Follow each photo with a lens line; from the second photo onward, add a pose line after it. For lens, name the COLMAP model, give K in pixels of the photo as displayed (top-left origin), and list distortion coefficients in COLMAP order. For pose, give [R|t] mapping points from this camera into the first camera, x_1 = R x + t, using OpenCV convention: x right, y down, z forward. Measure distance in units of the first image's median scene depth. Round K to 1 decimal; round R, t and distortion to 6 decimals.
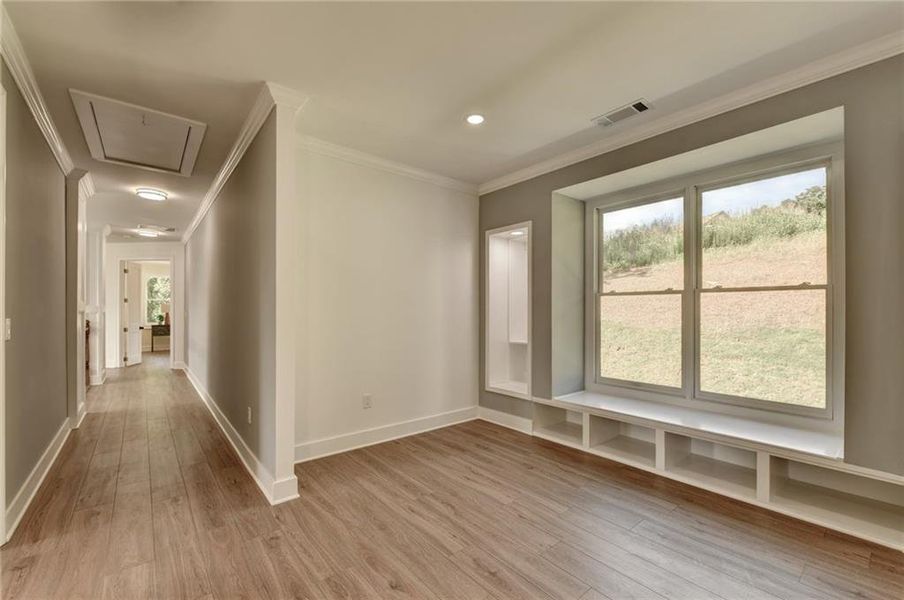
lens RADIAL K [[373.1, 0, 458.0], [0, 373.1, 305.6], [0, 0, 1]] dist [-0.007237, -0.000557]
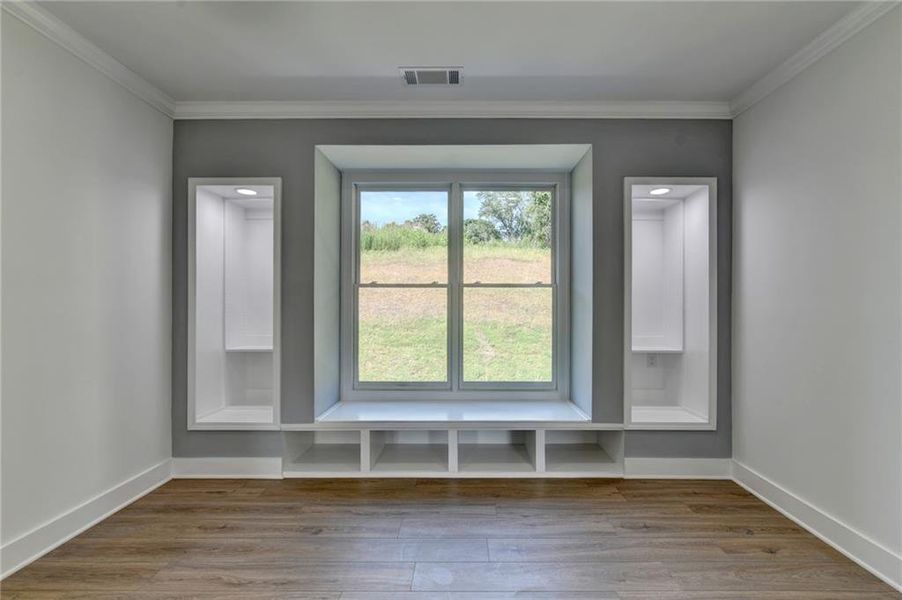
lens RADIAL K [[372.3, 0, 449.3], [0, 372.3, 303.8], [0, 0, 1]] dist [-0.007237, -0.000557]
pose [[0.642230, 0.004957, 0.766496, -0.143768], [-0.011918, 0.999923, 0.003520, 0.007067], [-0.766420, -0.011396, 0.642239, 0.303423]]
